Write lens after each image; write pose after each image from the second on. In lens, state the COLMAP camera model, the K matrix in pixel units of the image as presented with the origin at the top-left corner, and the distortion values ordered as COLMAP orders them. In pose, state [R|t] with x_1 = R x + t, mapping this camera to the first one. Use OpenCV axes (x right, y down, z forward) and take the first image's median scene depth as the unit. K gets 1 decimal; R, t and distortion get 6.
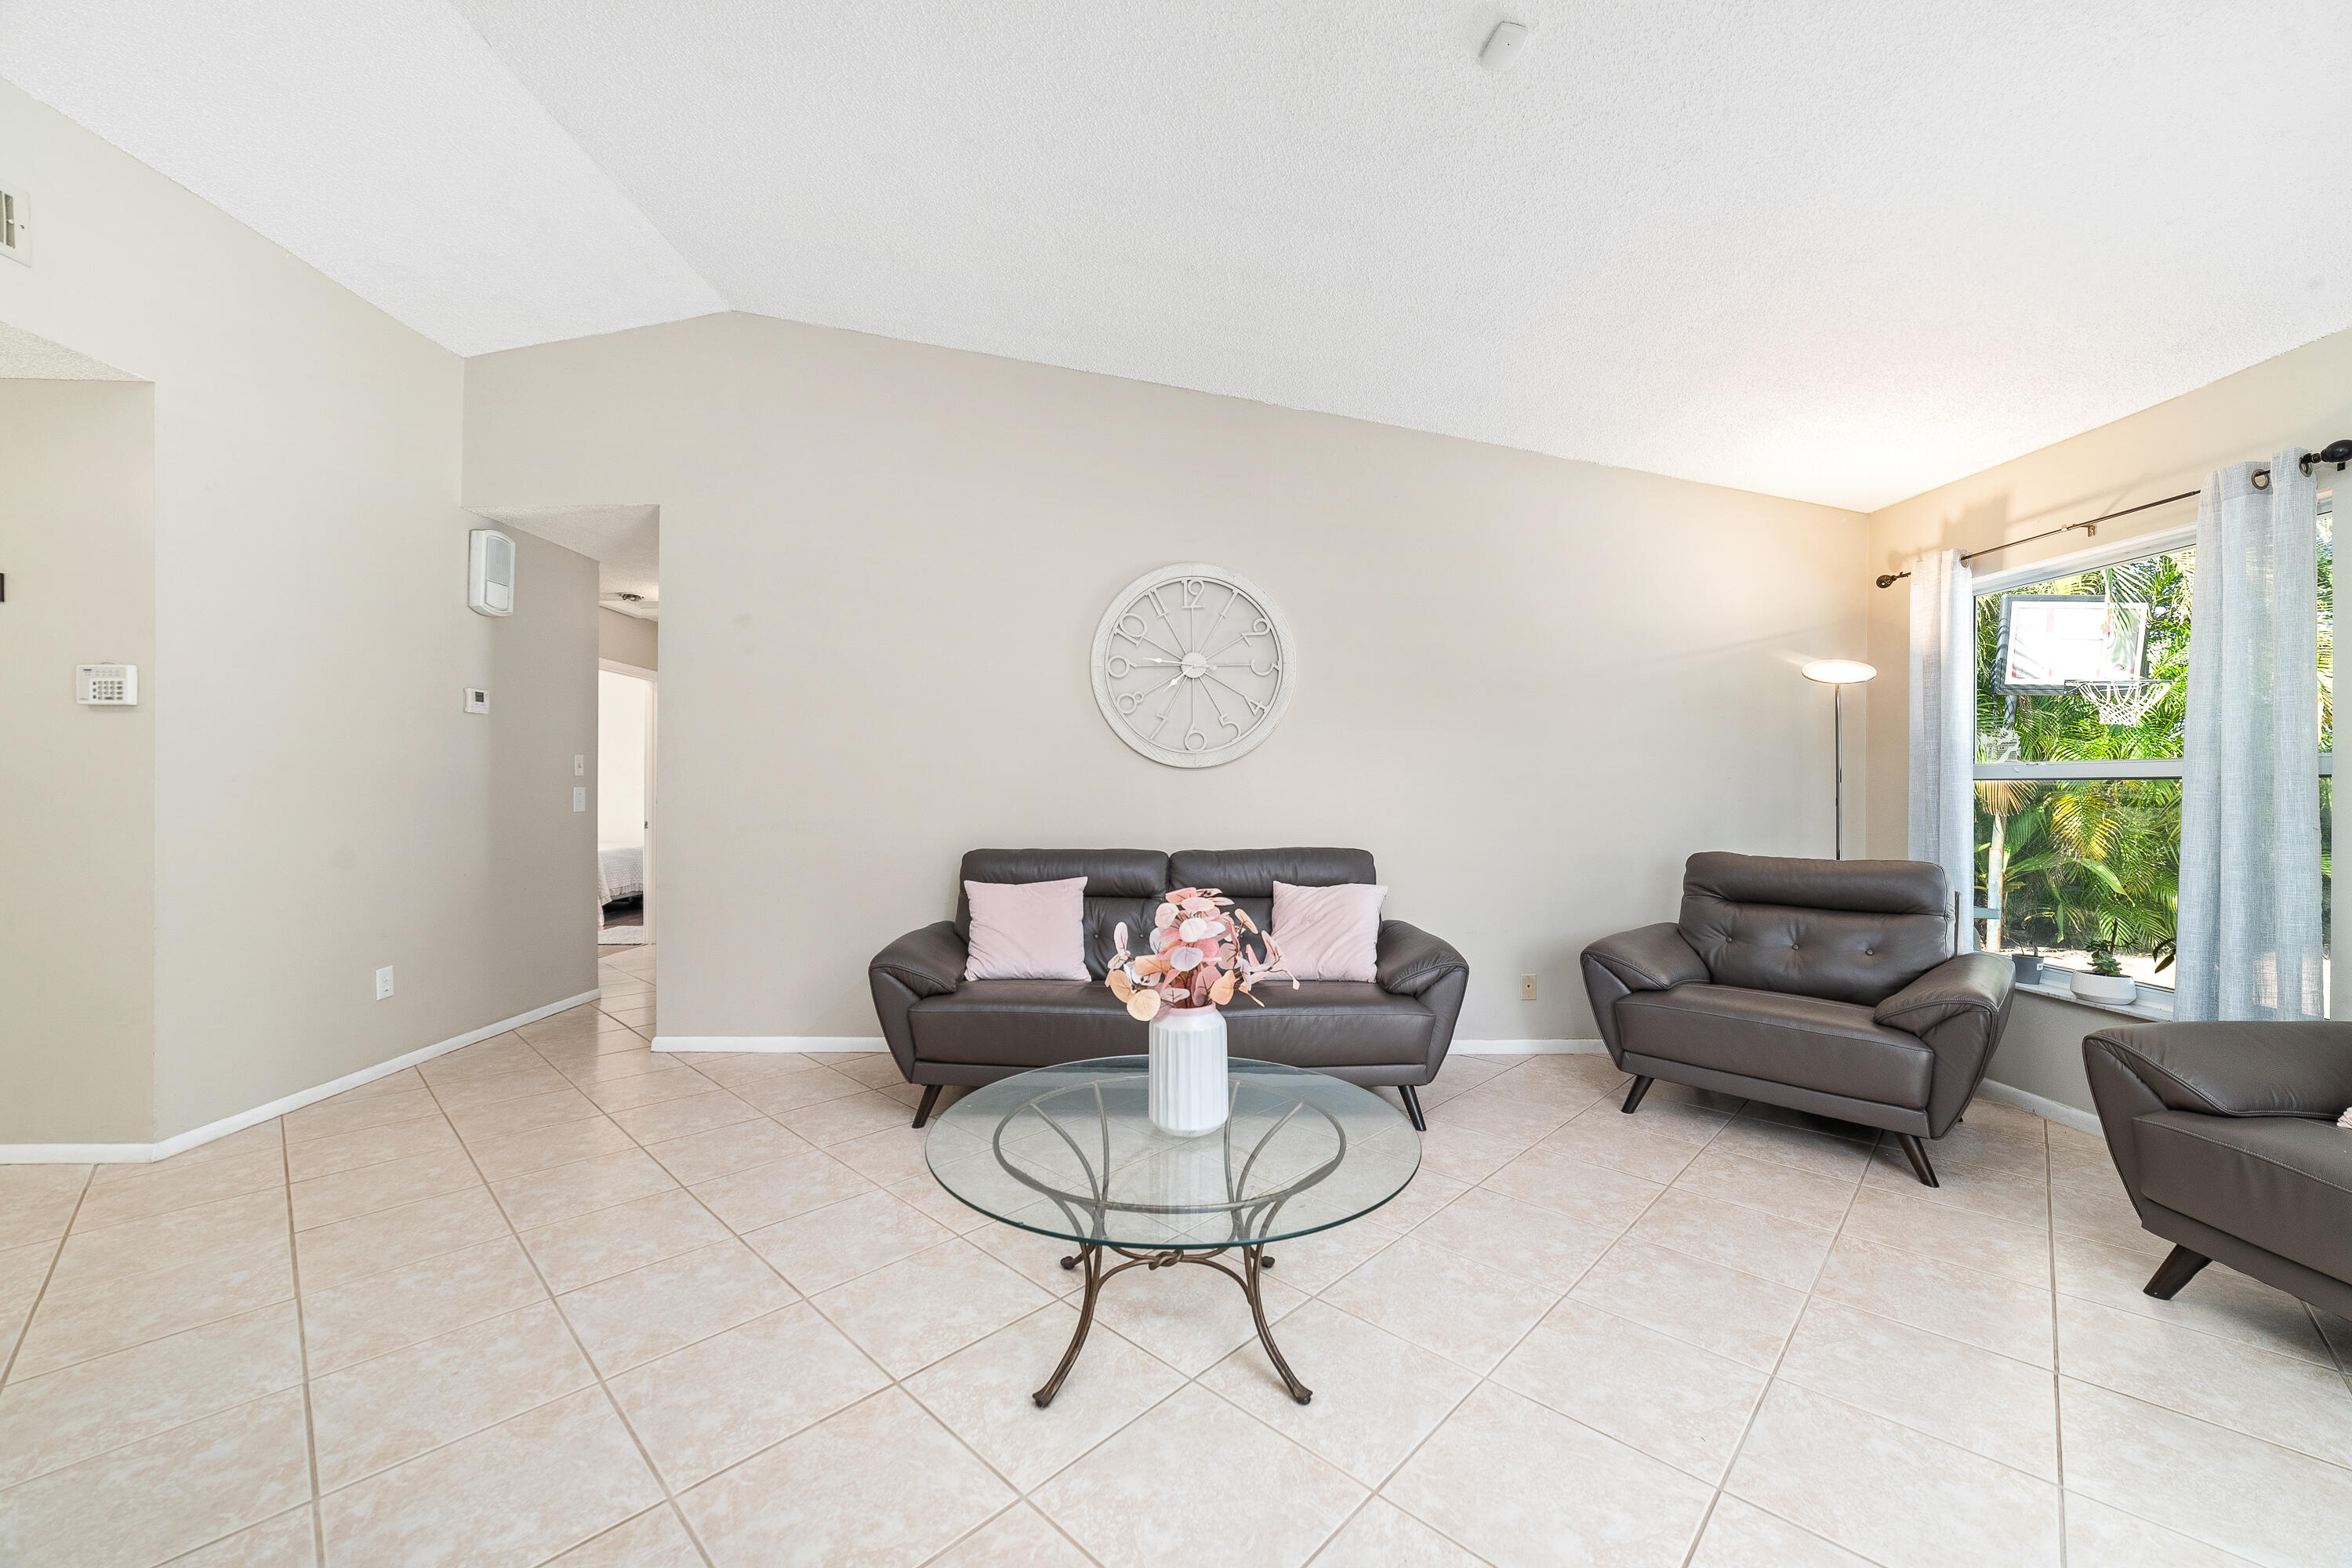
lens RADIAL K [[901.7, 0, 1165.7], [0, 901.7, 798.2], [0, 0, 1]] dist [-0.024126, 0.009750]
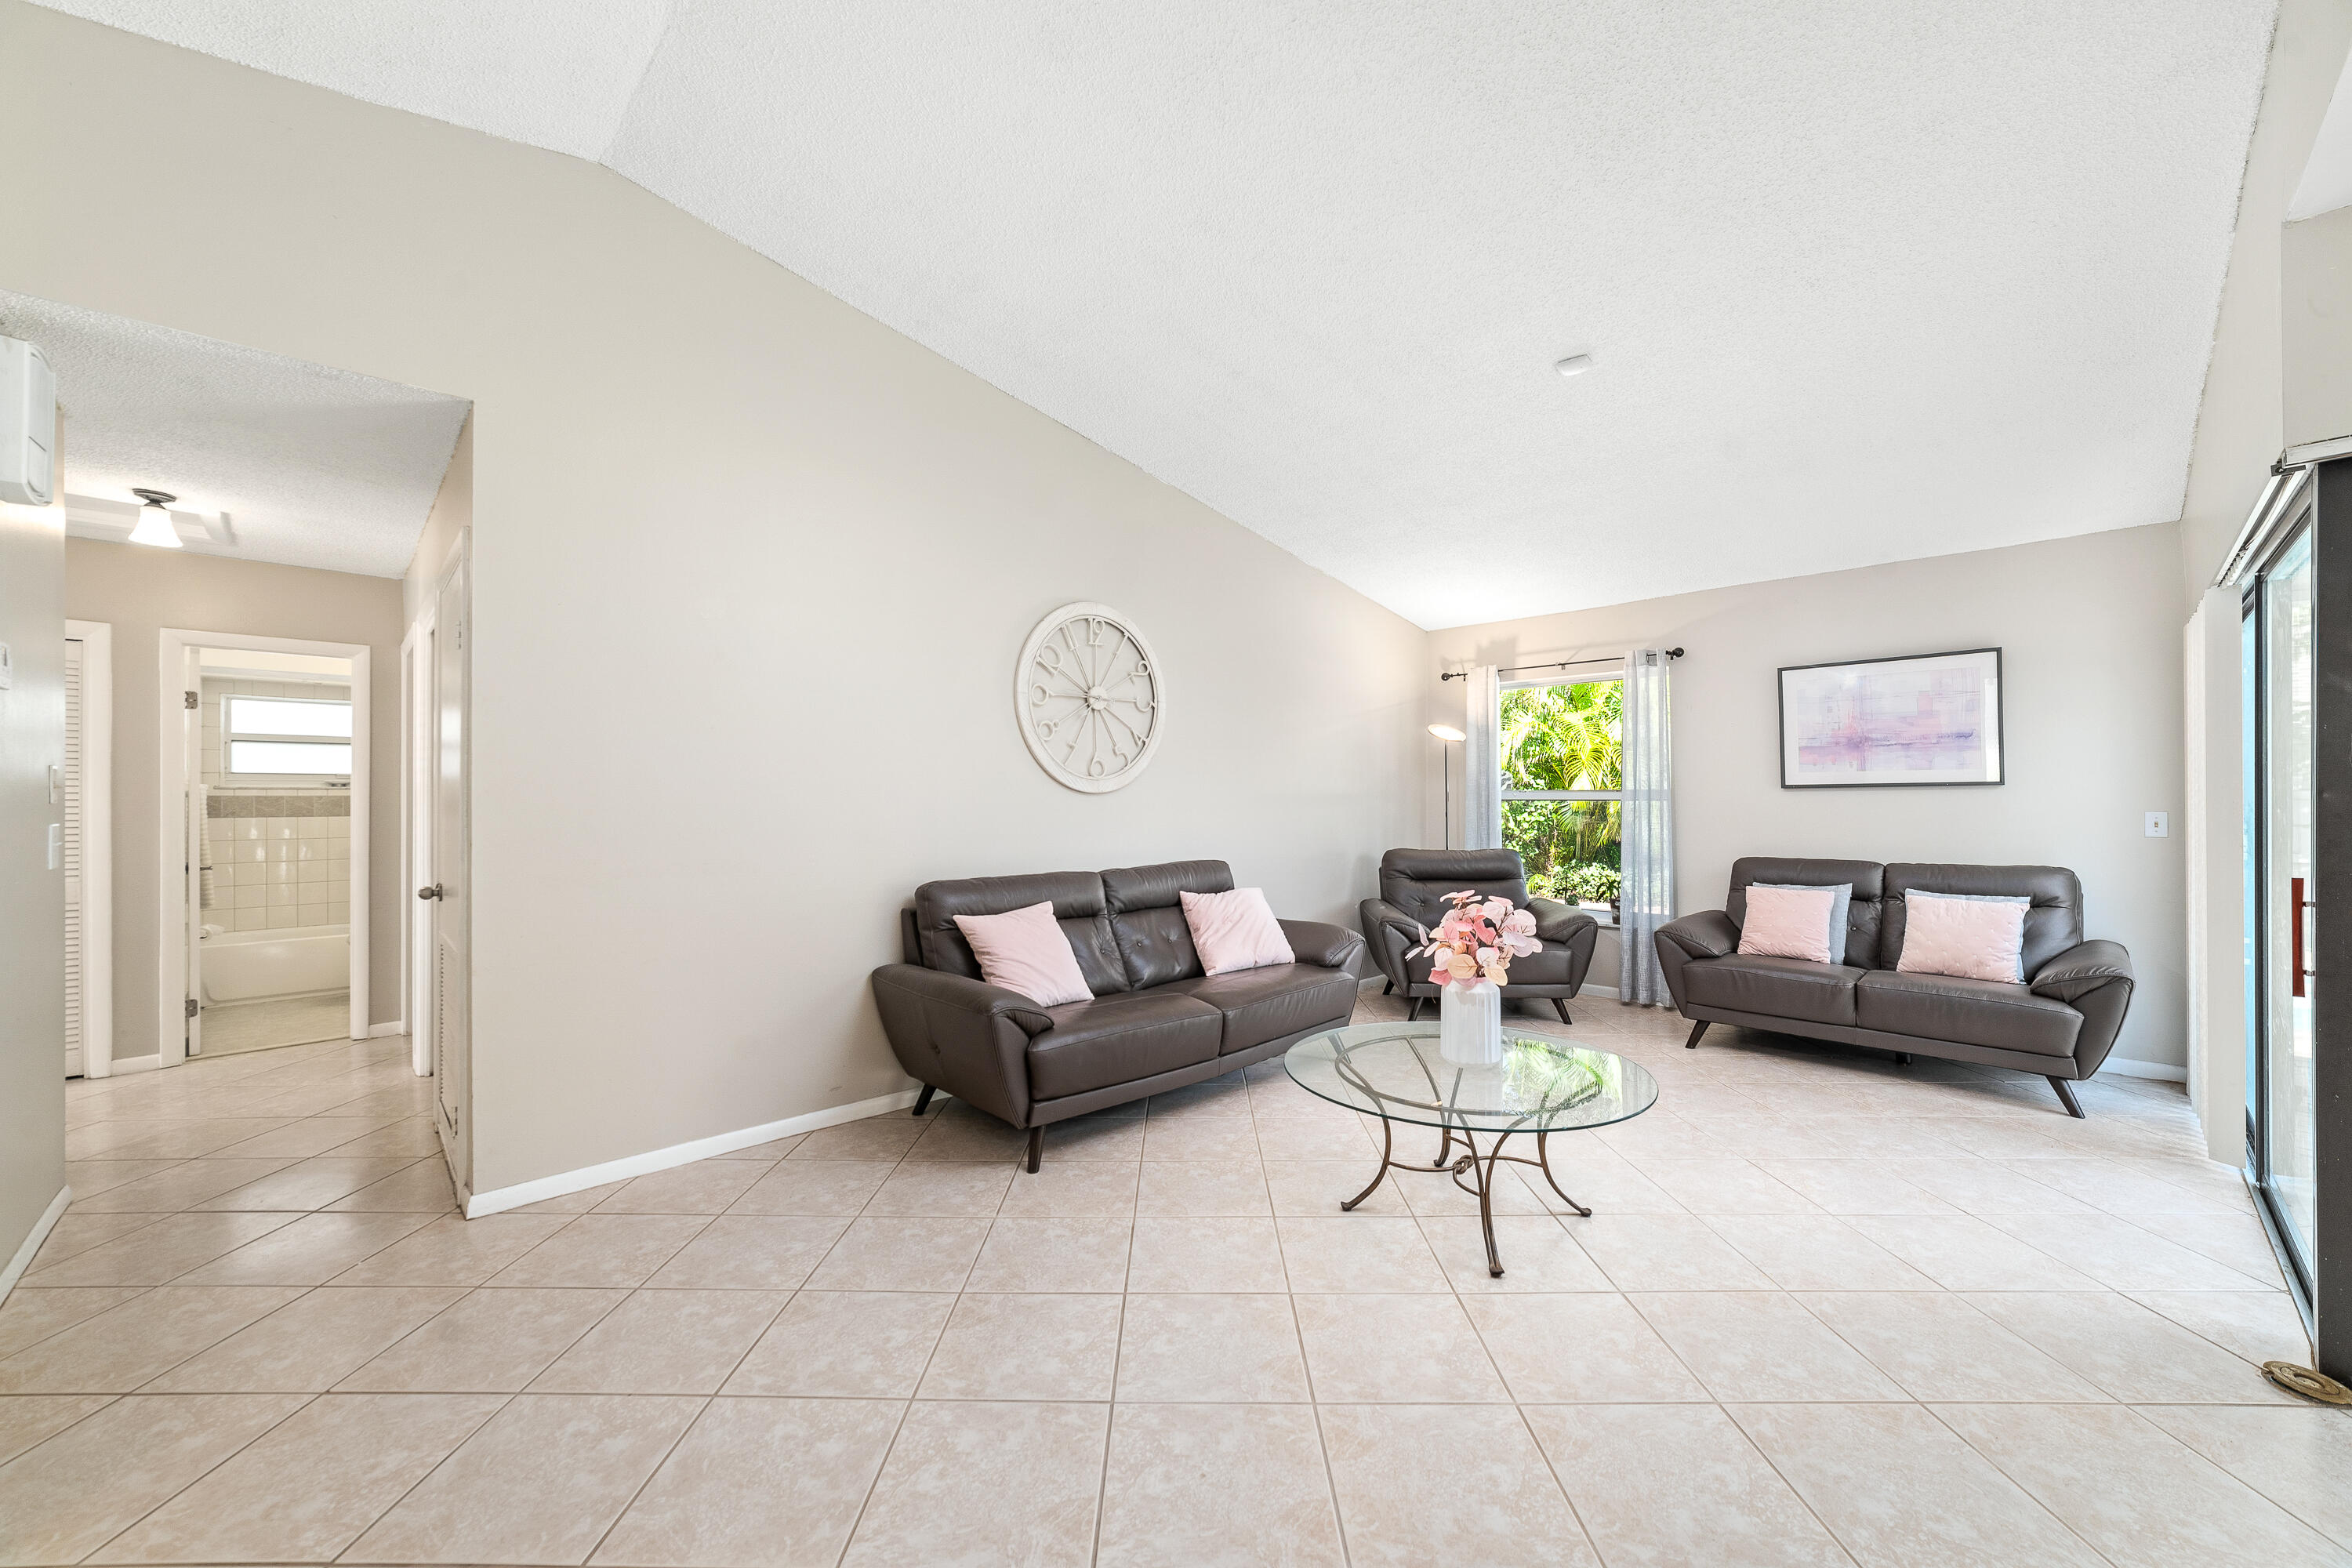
lens RADIAL K [[901.7, 0, 1165.7], [0, 901.7, 798.2], [0, 0, 1]] dist [-0.024126, 0.009750]
pose [[0.728141, -0.006138, 0.685400, -0.699257], [0.013109, 0.999902, -0.004973, -0.022682], [-0.685303, 0.012606, 0.728149, 0.167152]]
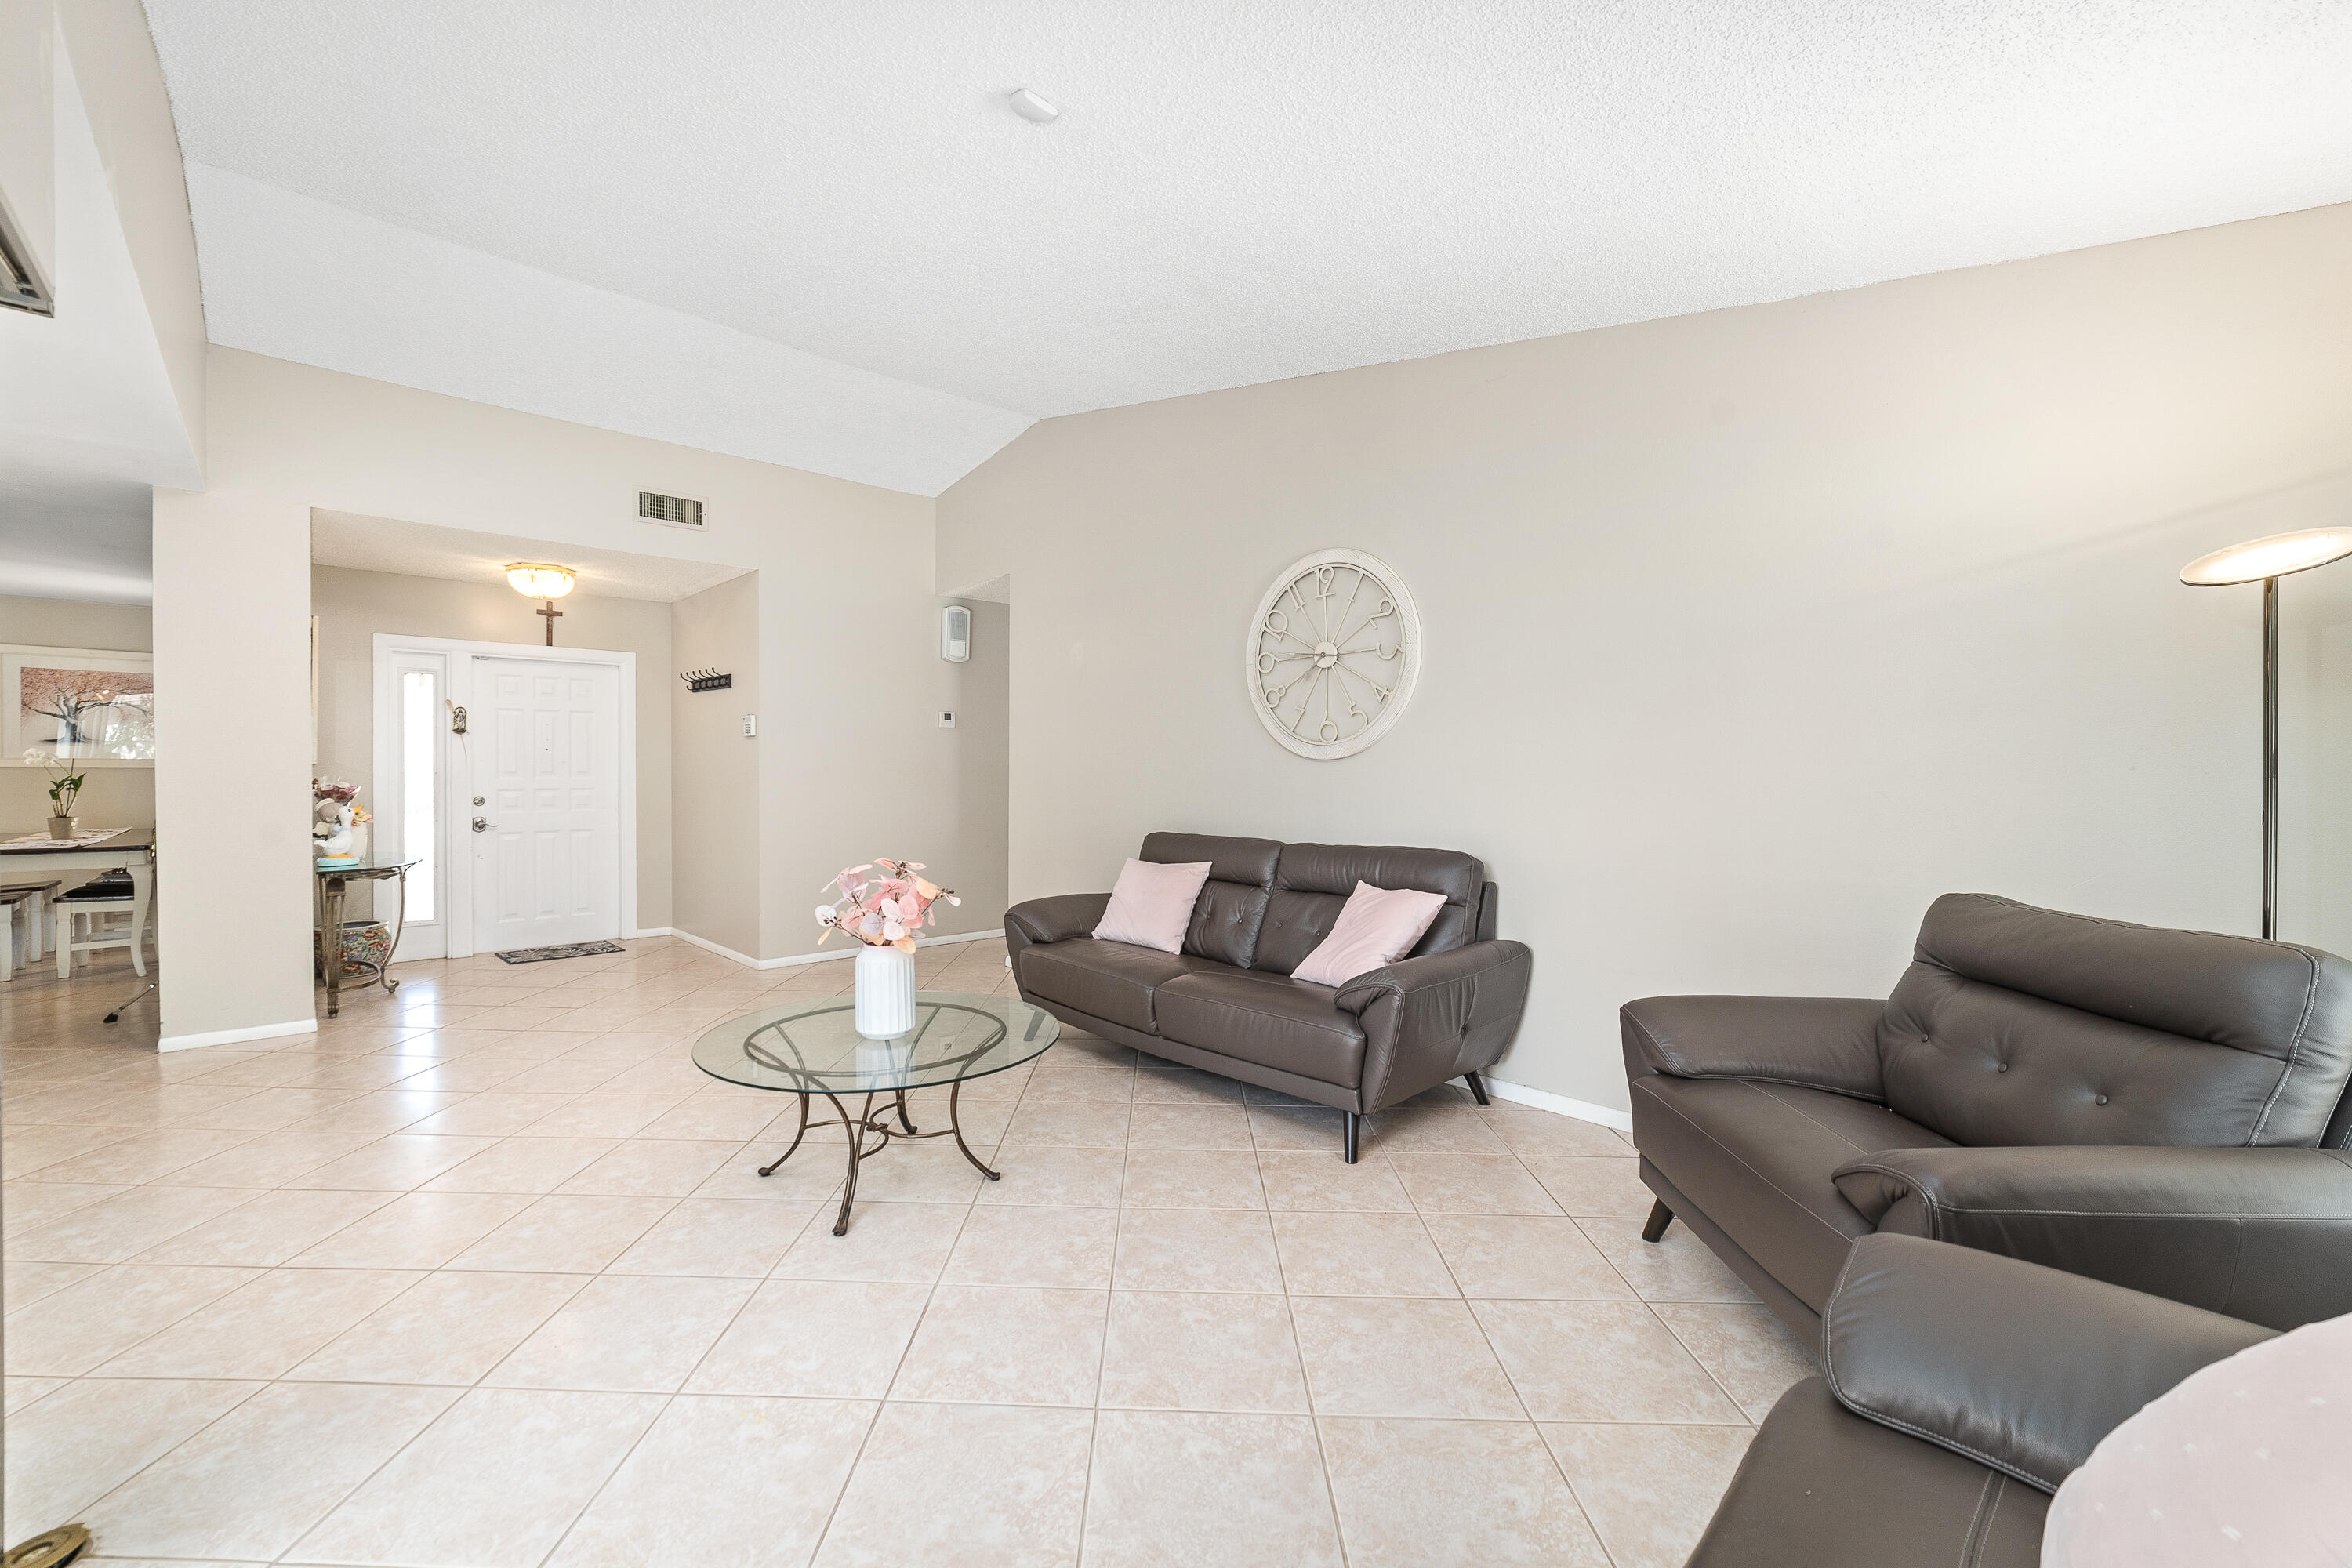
lens RADIAL K [[901.7, 0, 1165.7], [0, 901.7, 798.2], [0, 0, 1]] dist [-0.024126, 0.009750]
pose [[0.700185, 0.020890, -0.713655, 0.658653], [-0.003184, 0.999653, 0.026138, -0.016810], [0.713954, -0.016029, 0.700009, 0.196344]]
